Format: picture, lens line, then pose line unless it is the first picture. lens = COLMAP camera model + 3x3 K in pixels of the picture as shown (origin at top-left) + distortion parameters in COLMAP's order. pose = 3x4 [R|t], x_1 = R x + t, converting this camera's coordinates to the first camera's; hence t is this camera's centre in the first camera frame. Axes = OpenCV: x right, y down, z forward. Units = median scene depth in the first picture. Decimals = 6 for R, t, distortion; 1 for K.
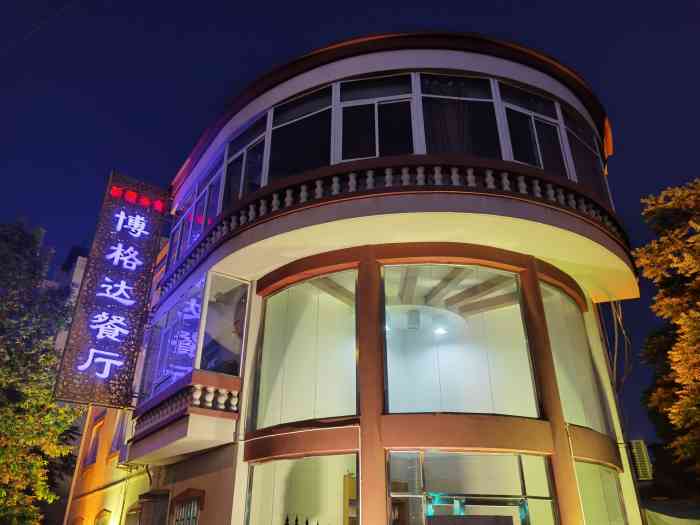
lens RADIAL K [[554.4, 0, 350.0], [0, 554.4, 262.5], [0, 0, 1]] dist [-0.007890, -0.001808]
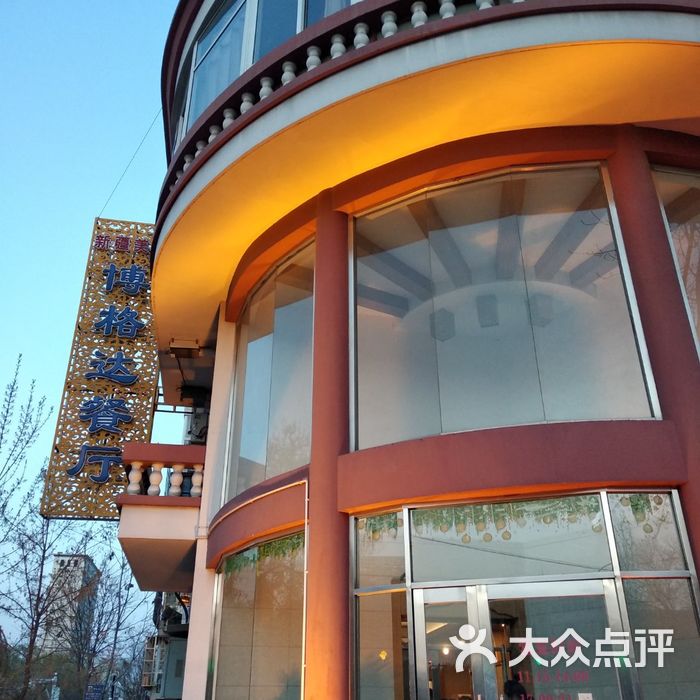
lens RADIAL K [[715.9, 0, 350.0], [0, 715.9, 350.0], [0, 0, 1]] dist [0.024704, -0.020011]
pose [[0.906226, -0.203515, -0.370589, 0.245310], [0.206803, 0.977881, -0.031310, 0.133555], [0.368764, -0.048265, 0.928269, 0.231885]]
